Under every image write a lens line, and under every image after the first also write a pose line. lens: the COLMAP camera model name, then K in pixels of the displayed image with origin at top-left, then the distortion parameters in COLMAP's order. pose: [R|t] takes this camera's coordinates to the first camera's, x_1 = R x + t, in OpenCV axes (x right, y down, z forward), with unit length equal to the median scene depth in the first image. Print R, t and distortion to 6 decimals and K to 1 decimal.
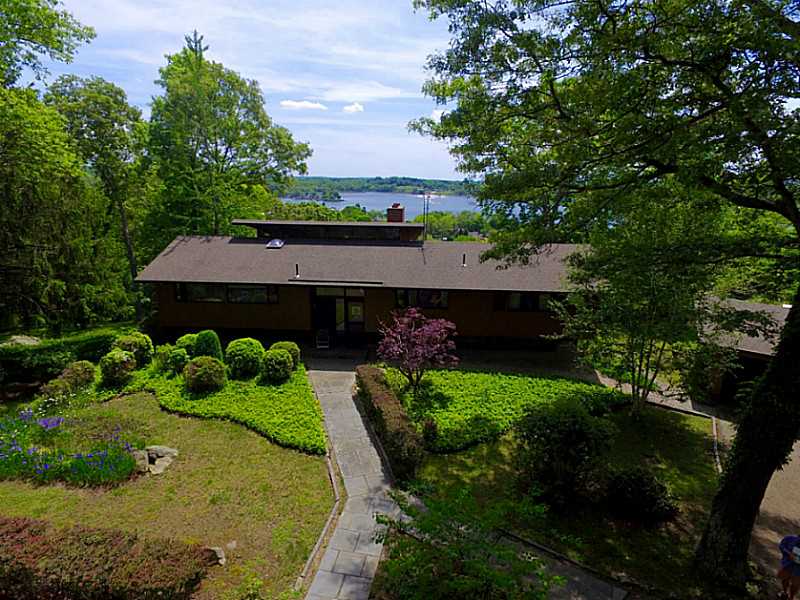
lens RADIAL K [[463.3, 0, 400.0], [0, 463.3, 300.0], [0, 0, 1]] dist [-0.001002, 0.001741]
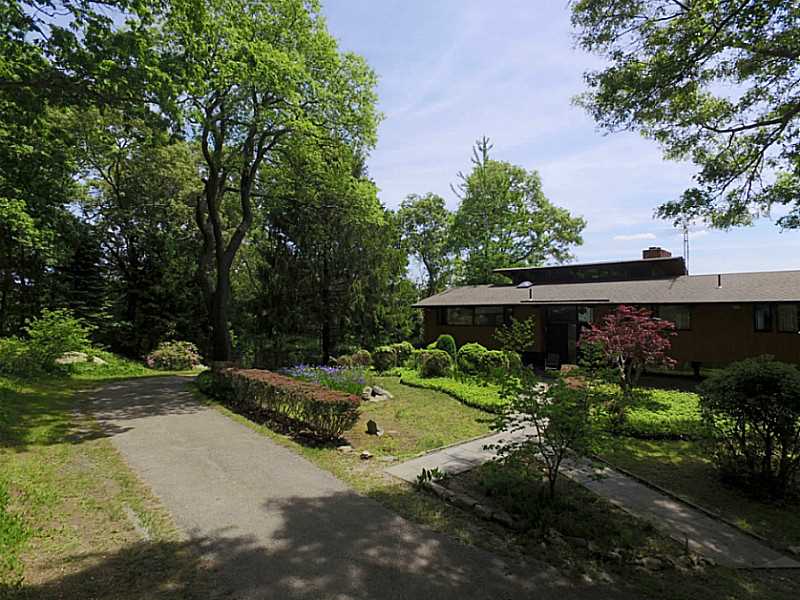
lens RADIAL K [[463.3, 0, 400.0], [0, 463.3, 300.0], [0, 0, 1]] dist [-0.001002, 0.001741]
pose [[0.775443, -0.029008, -0.630751, 0.268755], [-0.149212, 0.962232, -0.227694, 0.286783], [0.613534, 0.270679, 0.741828, 0.003627]]
